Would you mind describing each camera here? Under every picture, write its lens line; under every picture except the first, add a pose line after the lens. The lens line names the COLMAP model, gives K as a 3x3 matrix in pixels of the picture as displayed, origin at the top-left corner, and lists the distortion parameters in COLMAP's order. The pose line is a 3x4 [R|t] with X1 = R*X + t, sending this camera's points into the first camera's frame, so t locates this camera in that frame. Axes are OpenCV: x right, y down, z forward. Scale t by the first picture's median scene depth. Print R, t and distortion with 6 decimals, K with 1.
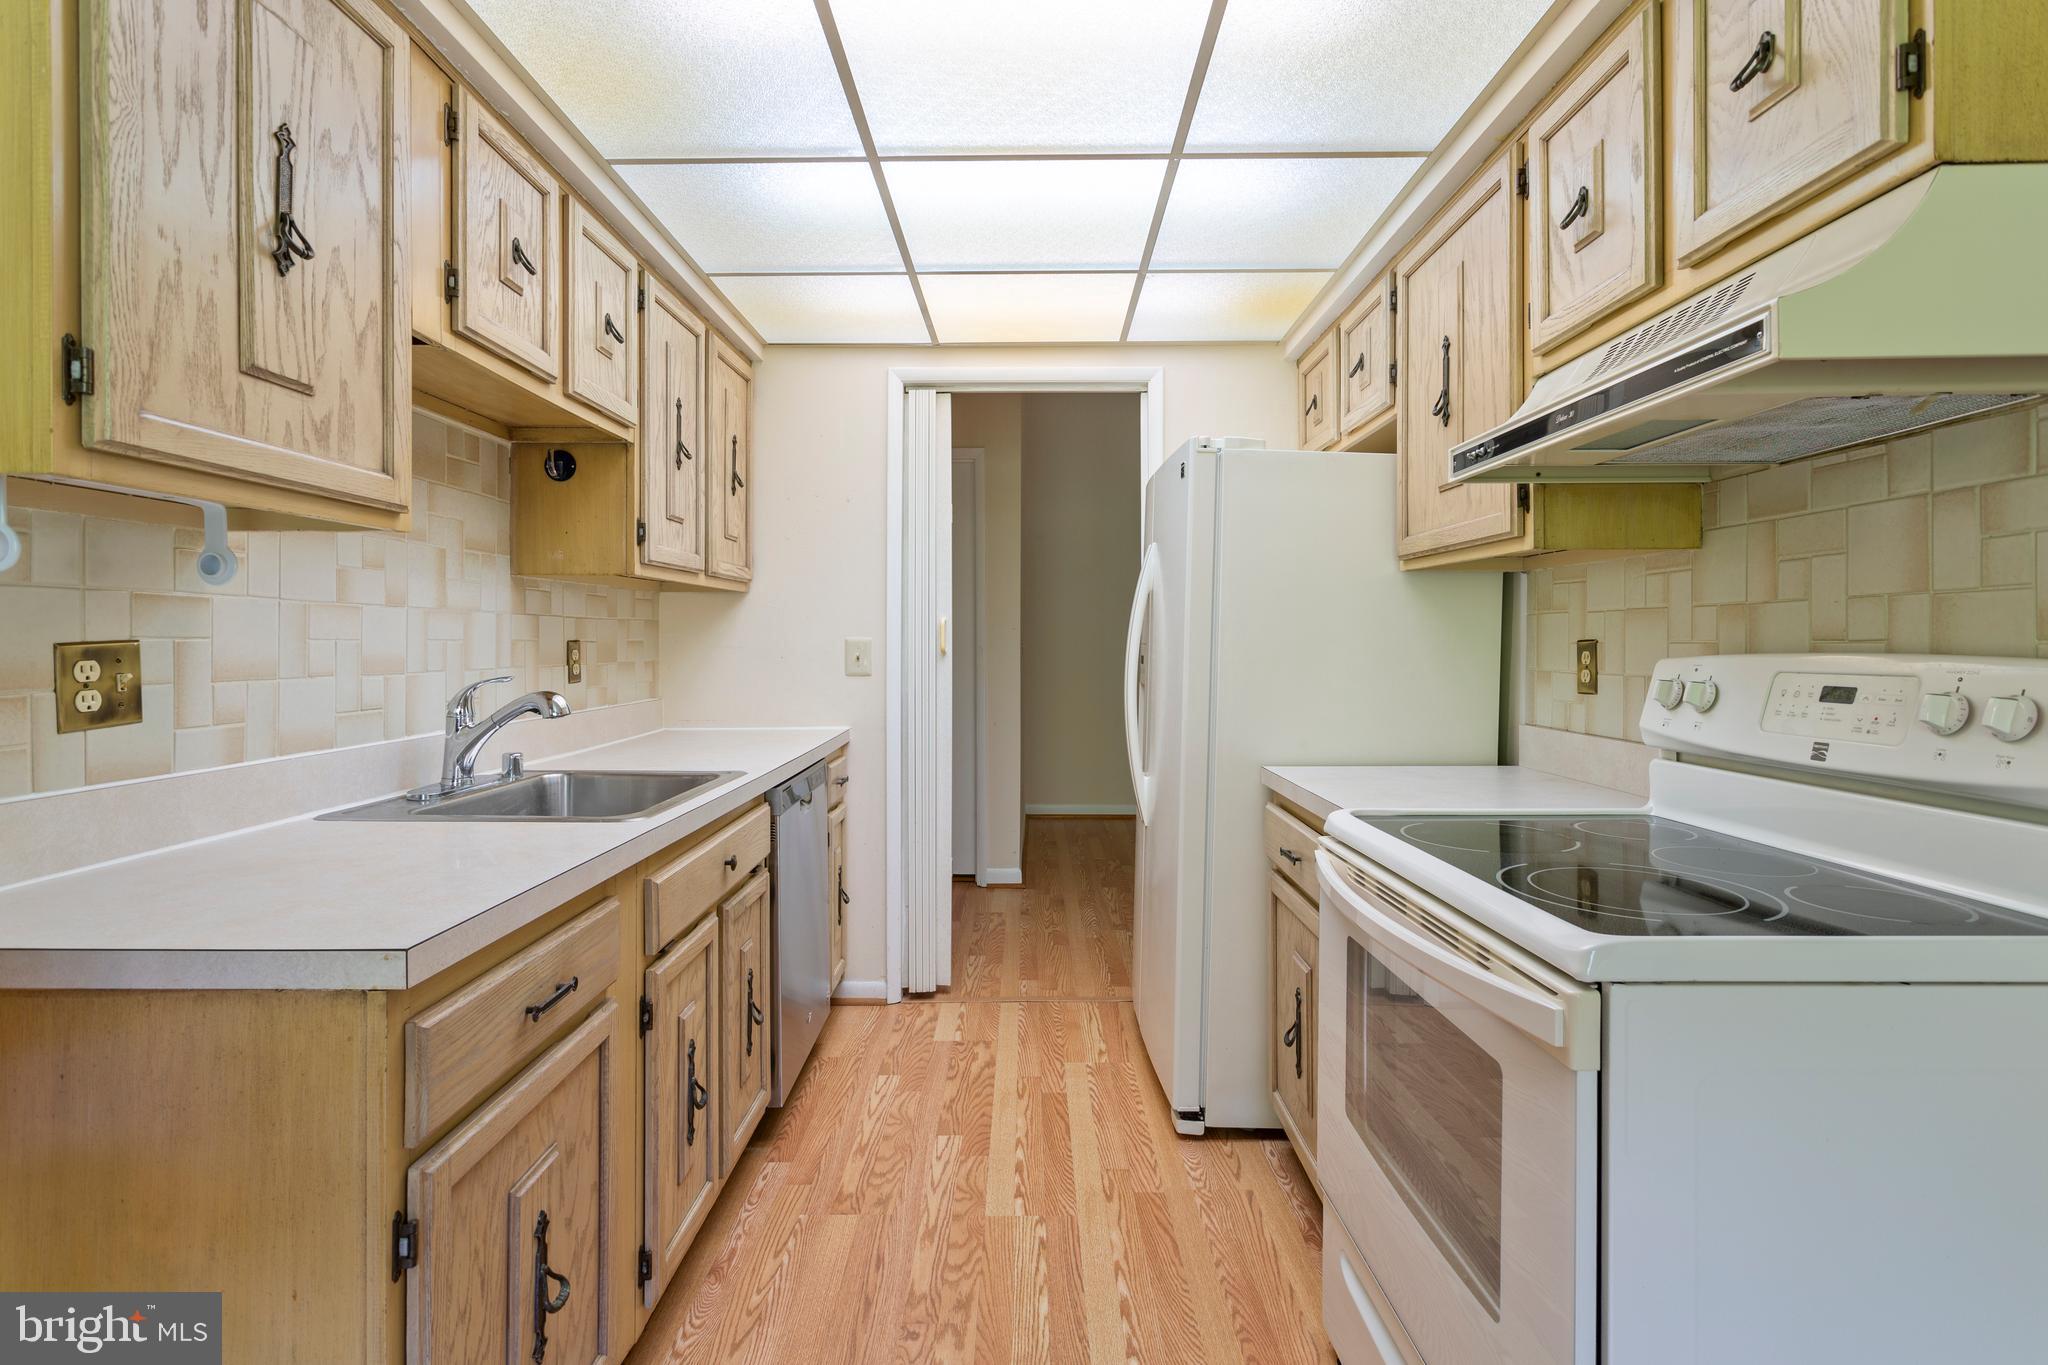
lens RADIAL K [[983.8, 0, 1014.8], [0, 983.8, 644.4], [0, 0, 1]] dist [-0.001538, 0.003180]
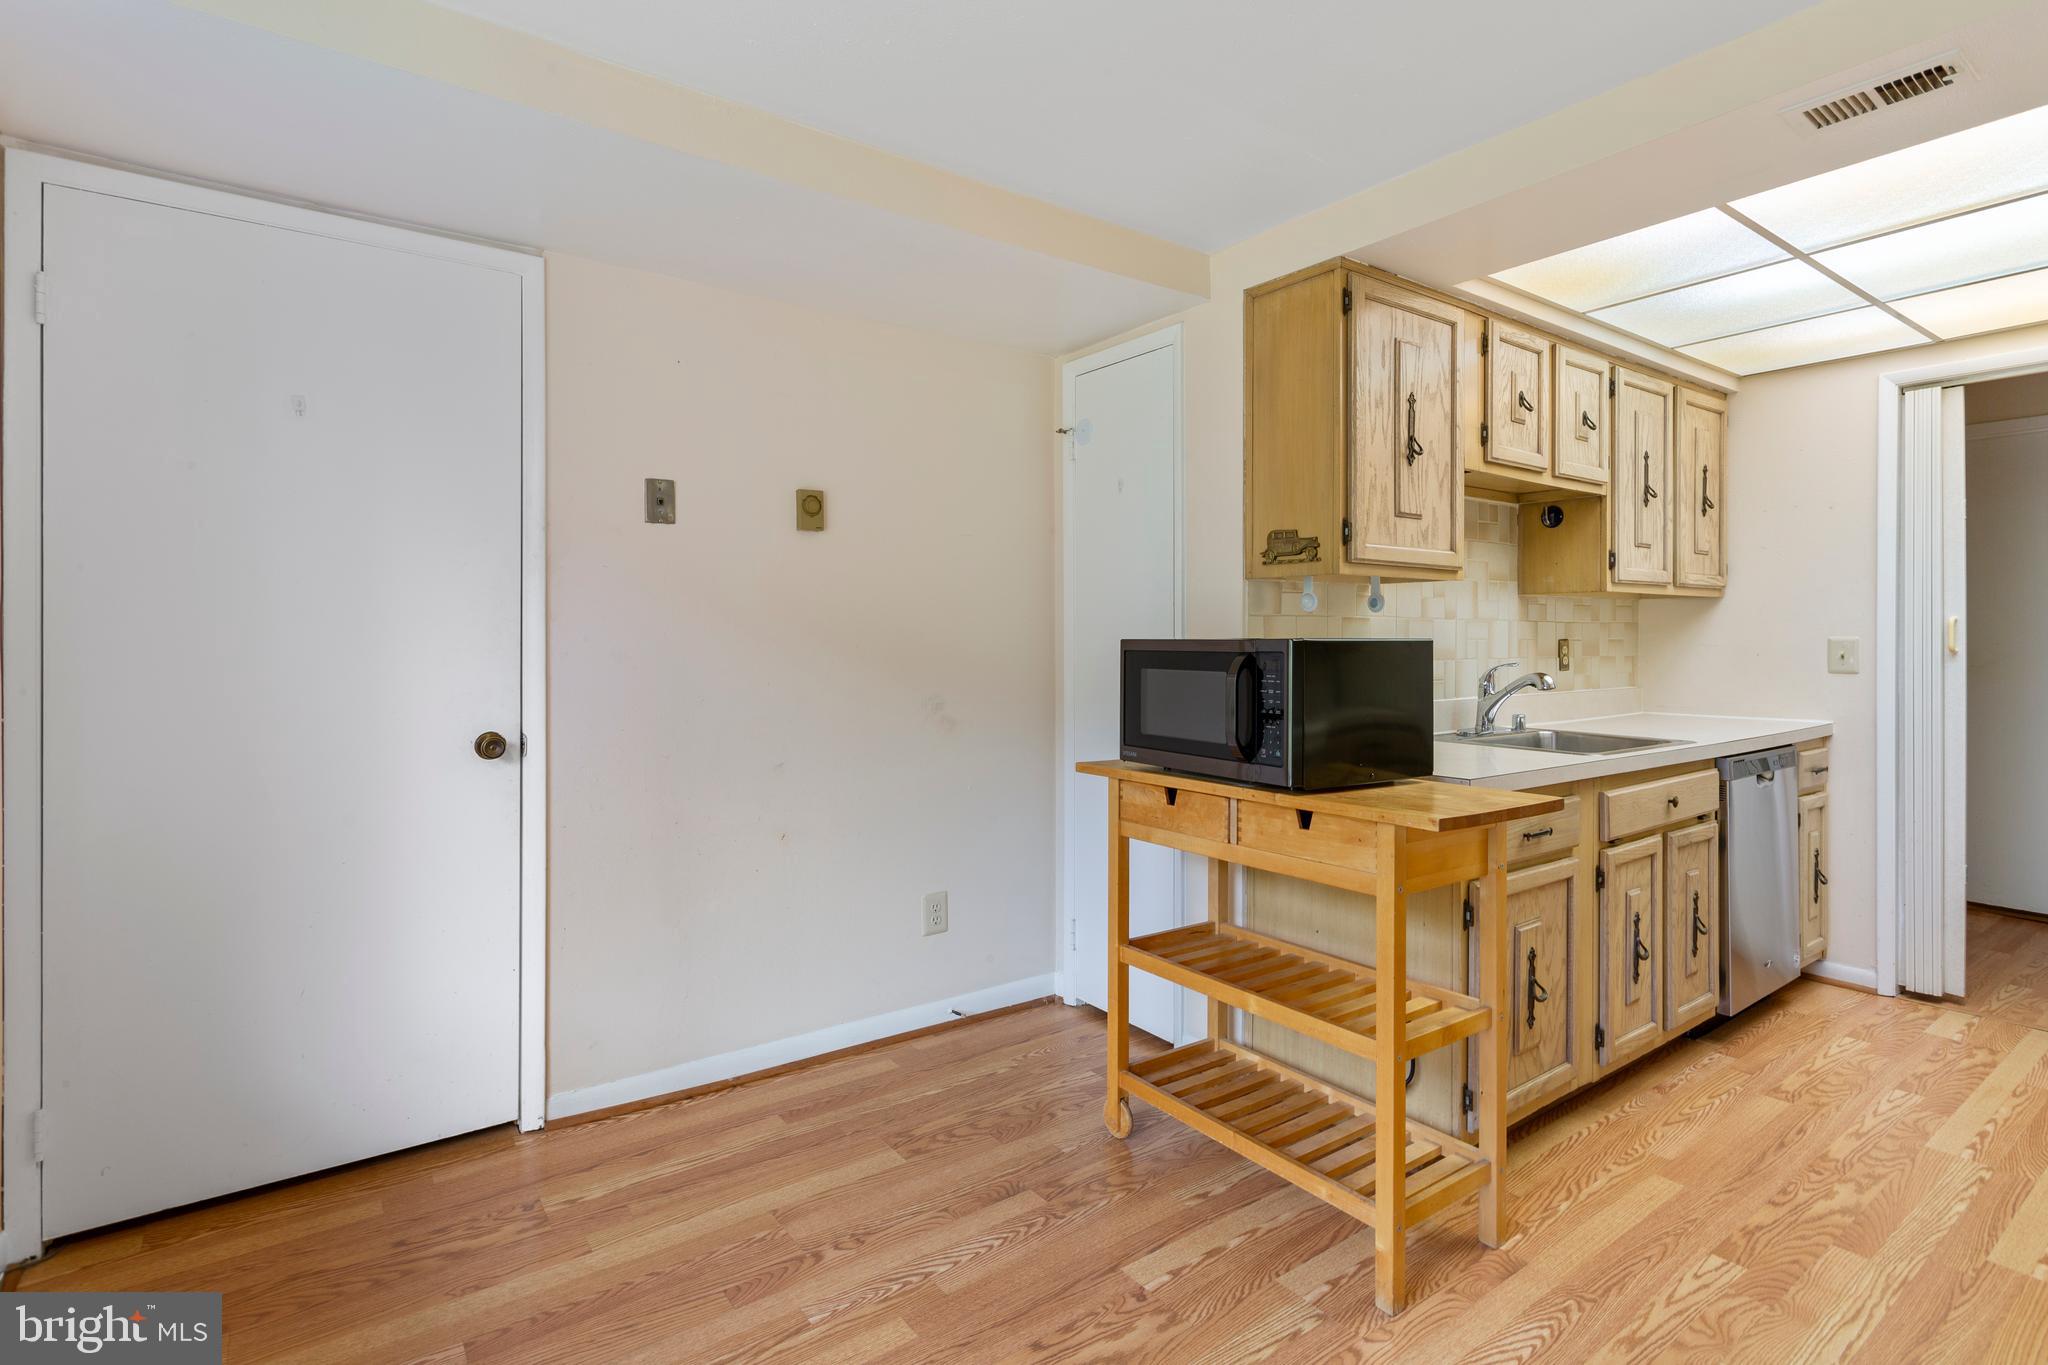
lens RADIAL K [[983.8, 0, 1063.4], [0, 983.8, 638.0], [0, 0, 1]] dist [-0.001538, 0.003180]
pose [[0.615415, 0.002009, -0.788201, 0.299286], [-0.003954, 0.999992, -0.000539, -0.003342], [0.788194, 0.003448, 0.615418, -0.577014]]
